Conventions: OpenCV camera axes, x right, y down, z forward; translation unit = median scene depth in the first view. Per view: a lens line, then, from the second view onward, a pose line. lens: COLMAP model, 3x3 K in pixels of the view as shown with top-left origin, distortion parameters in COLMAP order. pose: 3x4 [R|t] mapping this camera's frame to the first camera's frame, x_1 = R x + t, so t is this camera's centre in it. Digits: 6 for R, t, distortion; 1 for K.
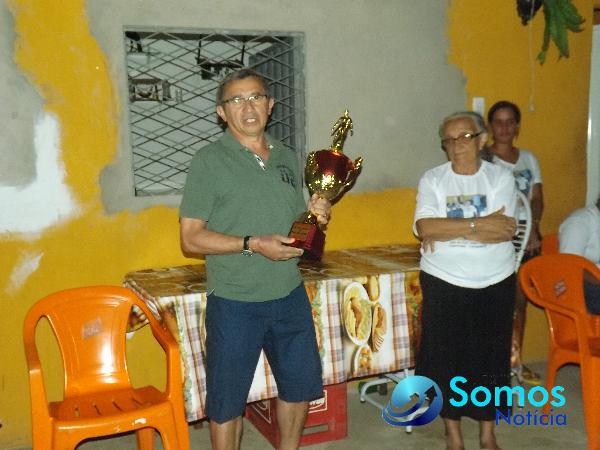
lens RADIAL K [[704.3, 0, 278.0], [0, 704.3, 211.6], [0, 0, 1]] dist [0.108531, 0.000000]
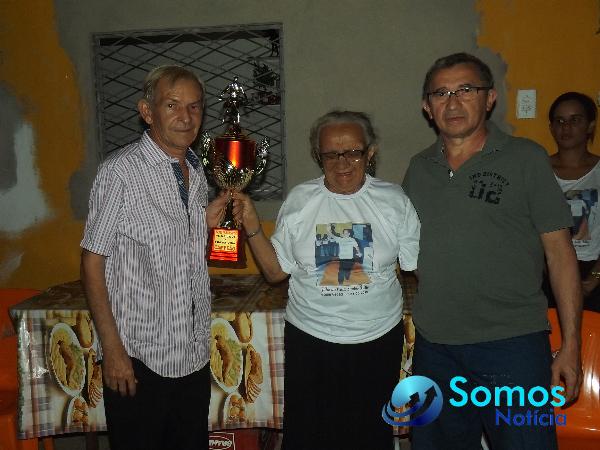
lens RADIAL K [[670.6, 0, 265.9], [0, 670.6, 222.6], [0, 0, 1]] dist [0.043546, 0.000000]
pose [[0.866795, 0.058912, -0.495172, 0.505210], [-0.046001, 0.998209, 0.038236, -0.043407], [0.496538, -0.010364, 0.867953, 0.302237]]
